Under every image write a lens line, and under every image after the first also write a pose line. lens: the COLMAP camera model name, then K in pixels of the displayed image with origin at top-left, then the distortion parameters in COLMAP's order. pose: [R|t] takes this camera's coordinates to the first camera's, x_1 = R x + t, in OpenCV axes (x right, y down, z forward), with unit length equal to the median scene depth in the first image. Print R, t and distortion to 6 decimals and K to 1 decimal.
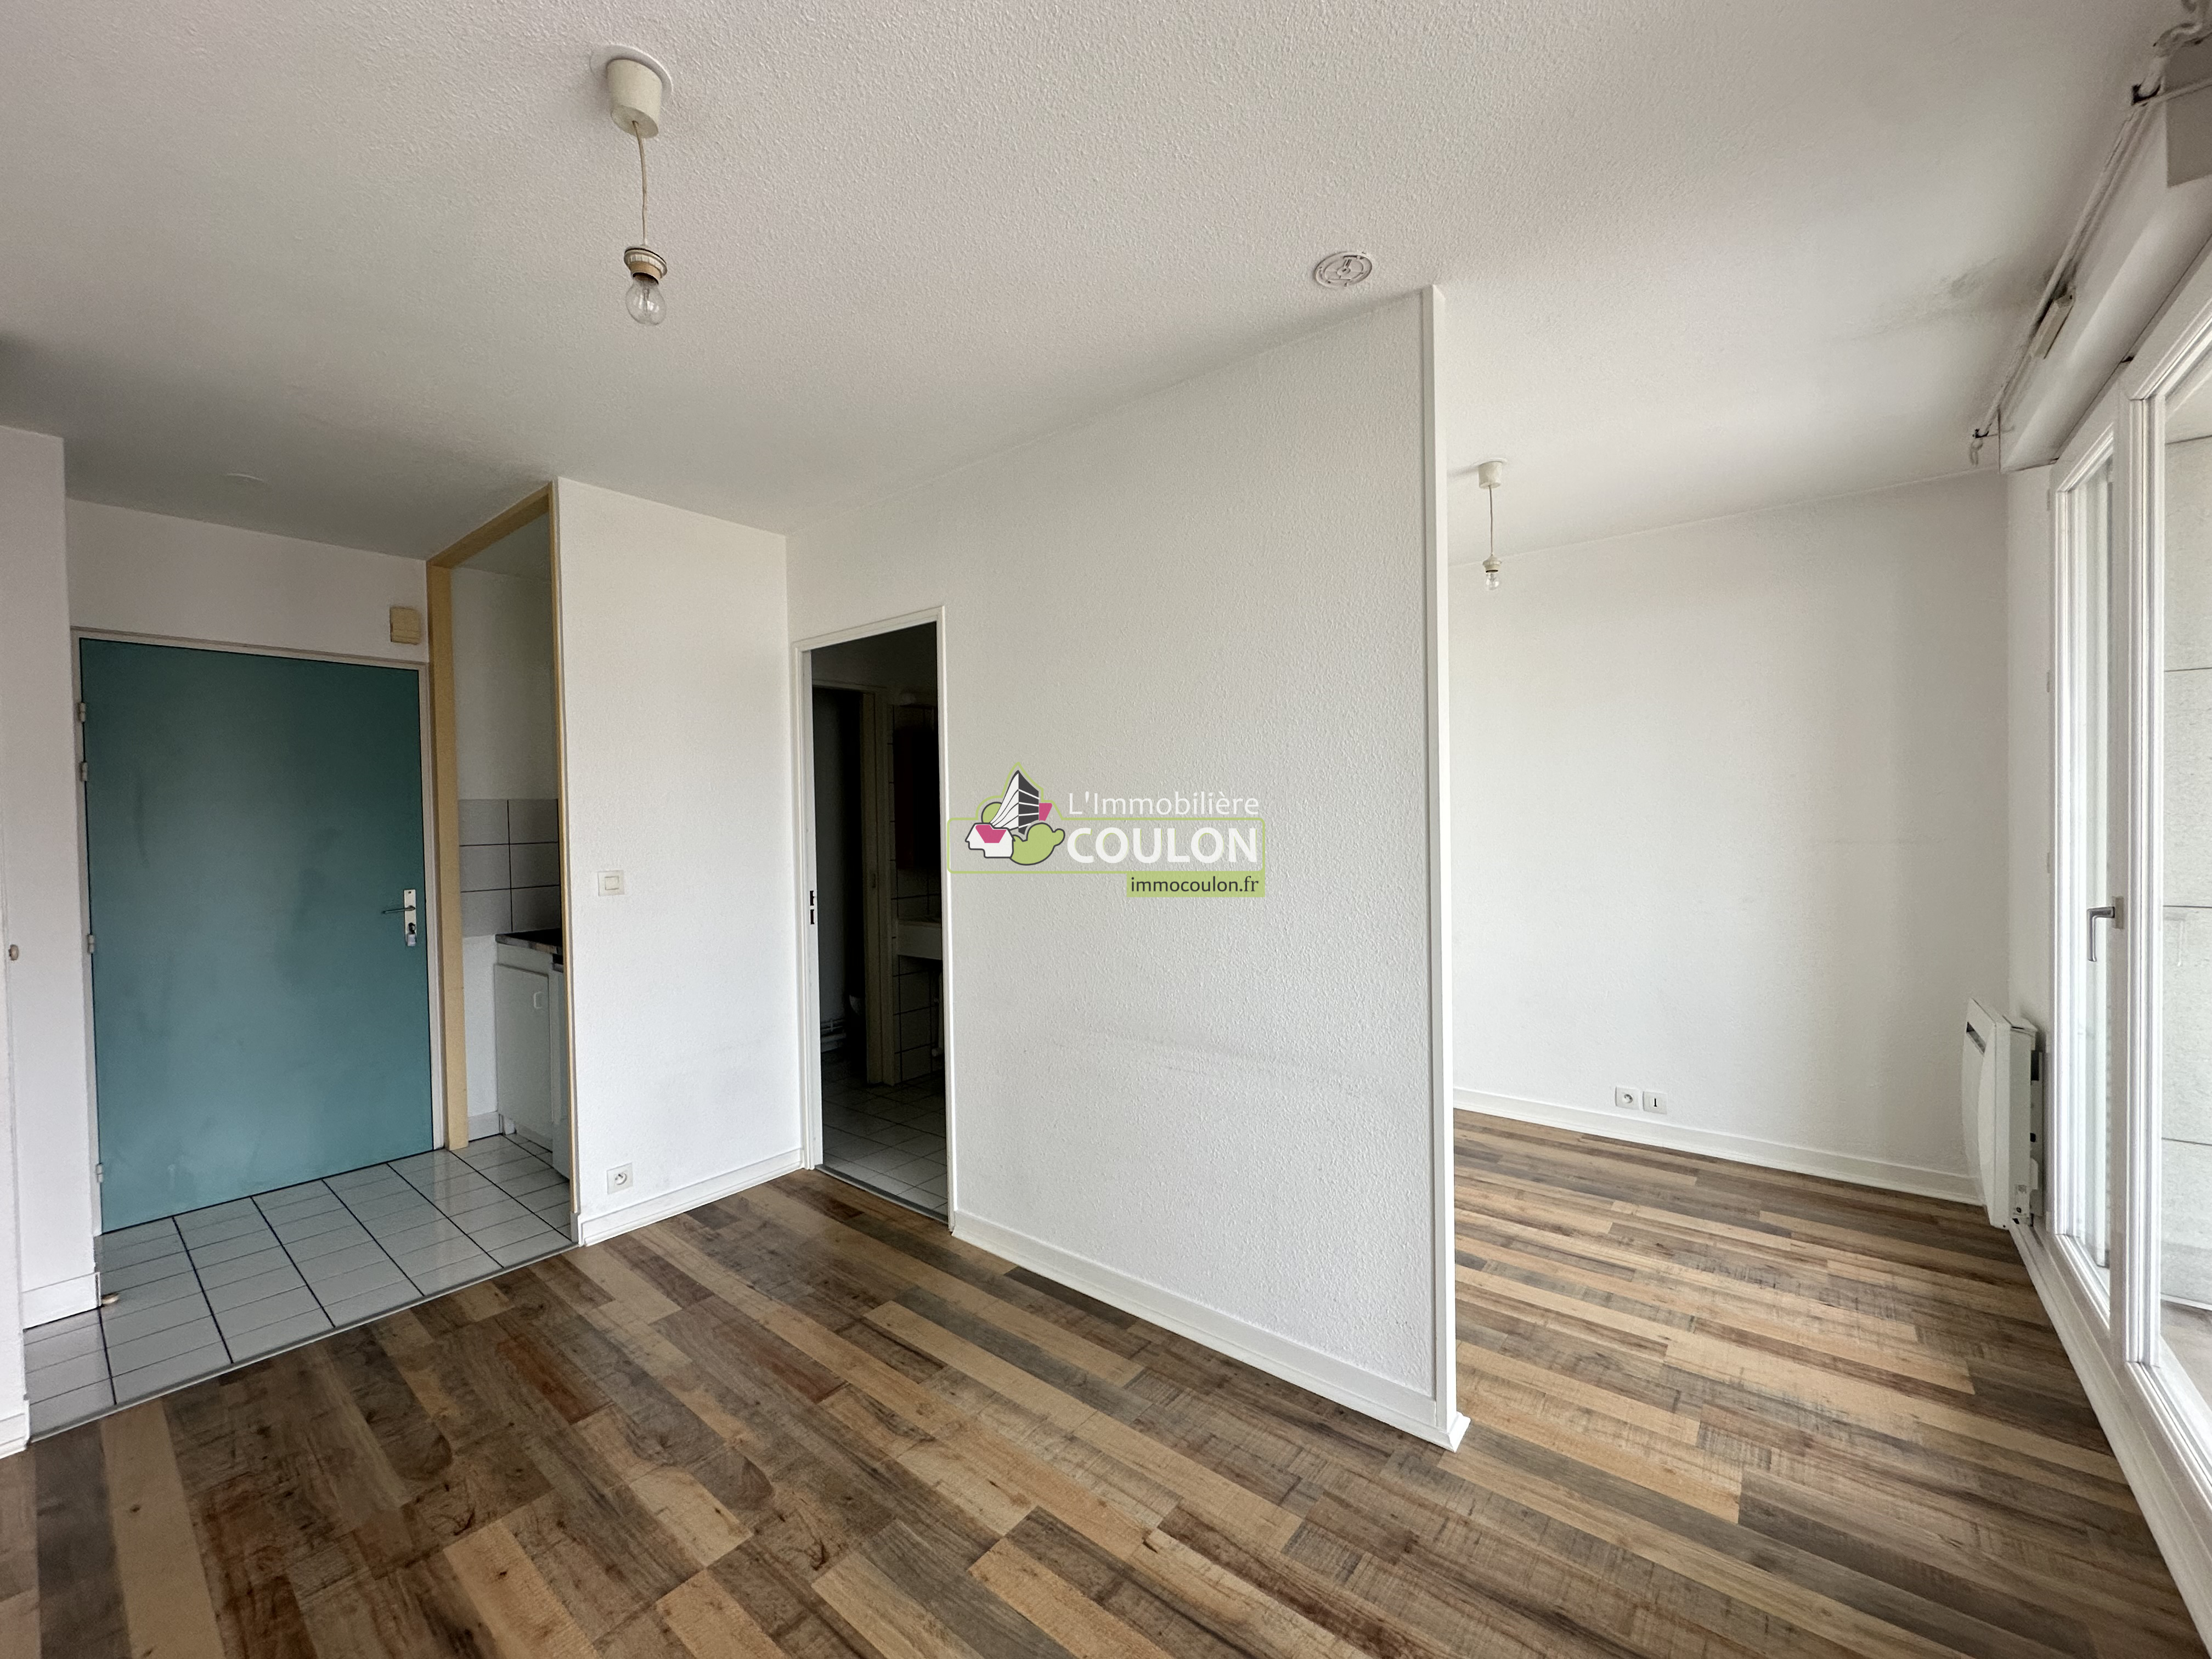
lens RADIAL K [[870.9, 0, 1120.8], [0, 870.9, 831.2], [0, 0, 1]] dist [-0.004457, 0.000562]
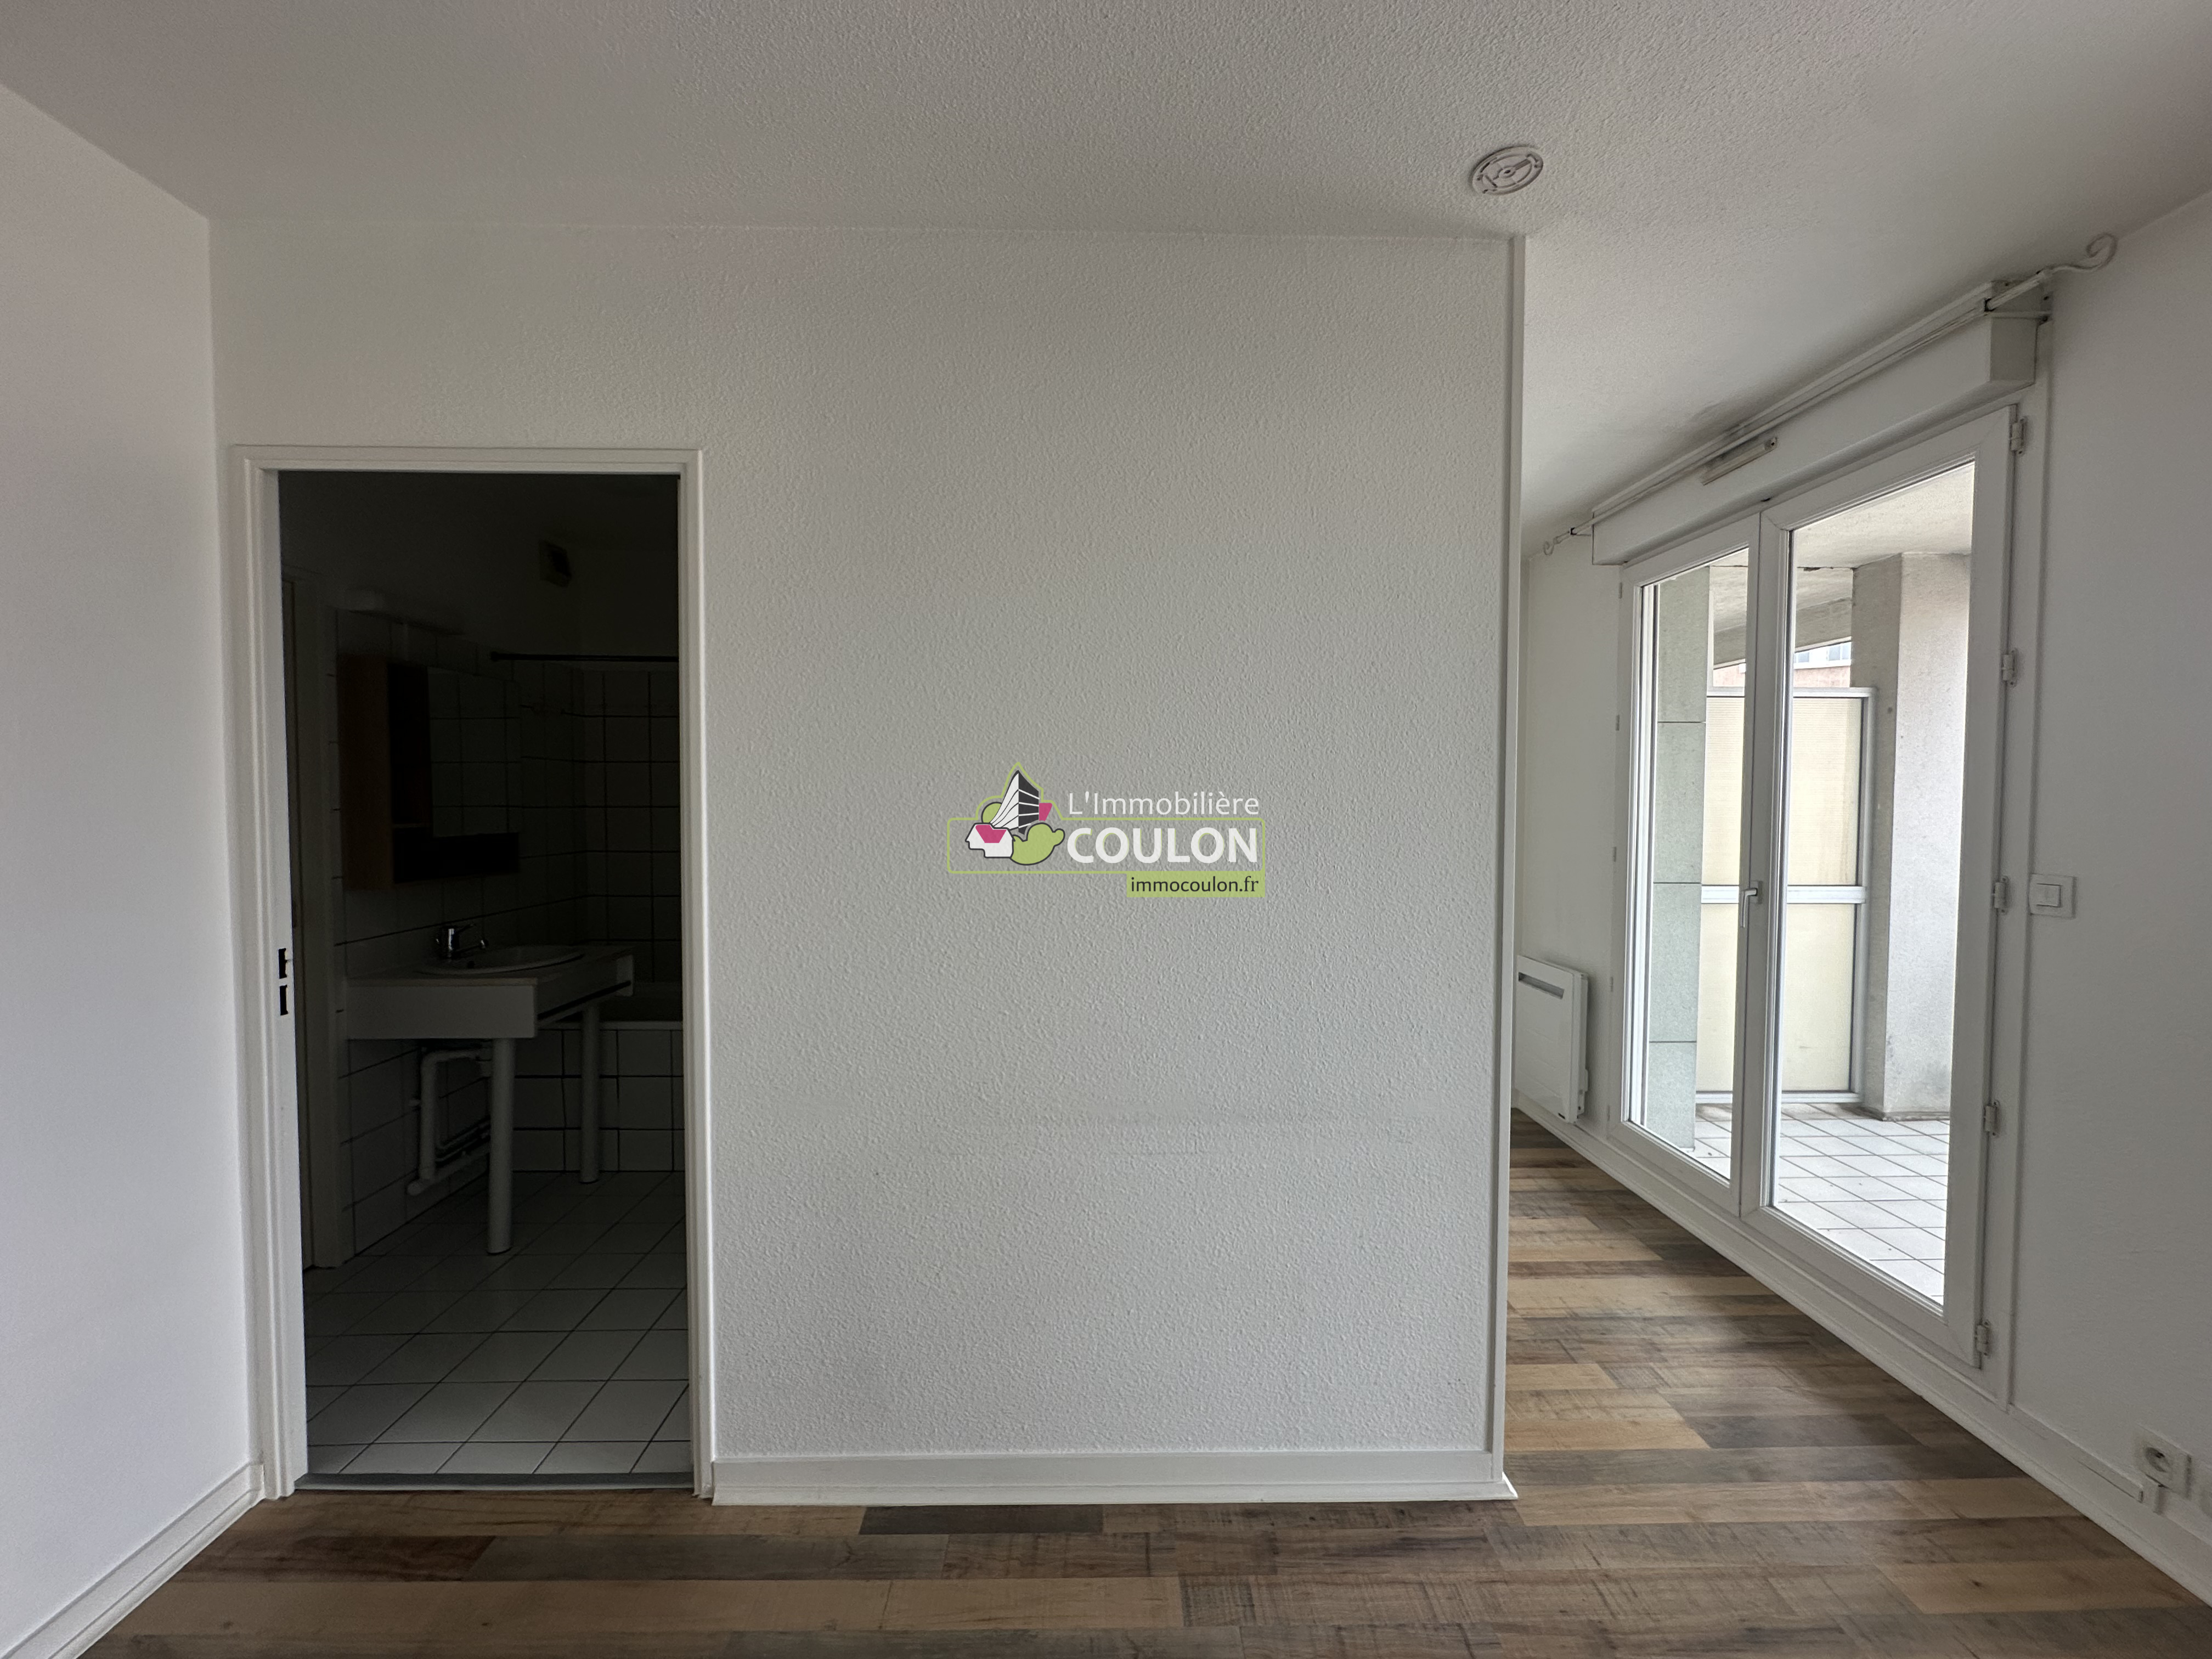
lens RADIAL K [[870.9, 0, 1108.6], [0, 870.9, 830.2], [0, 0, 1]] dist [-0.004457, 0.000562]
pose [[0.775933, -0.002449, 0.630810, -0.443121], [-0.005296, 0.999932, 0.010397, -0.012387], [-0.630793, -0.011408, 0.775867, 0.451770]]
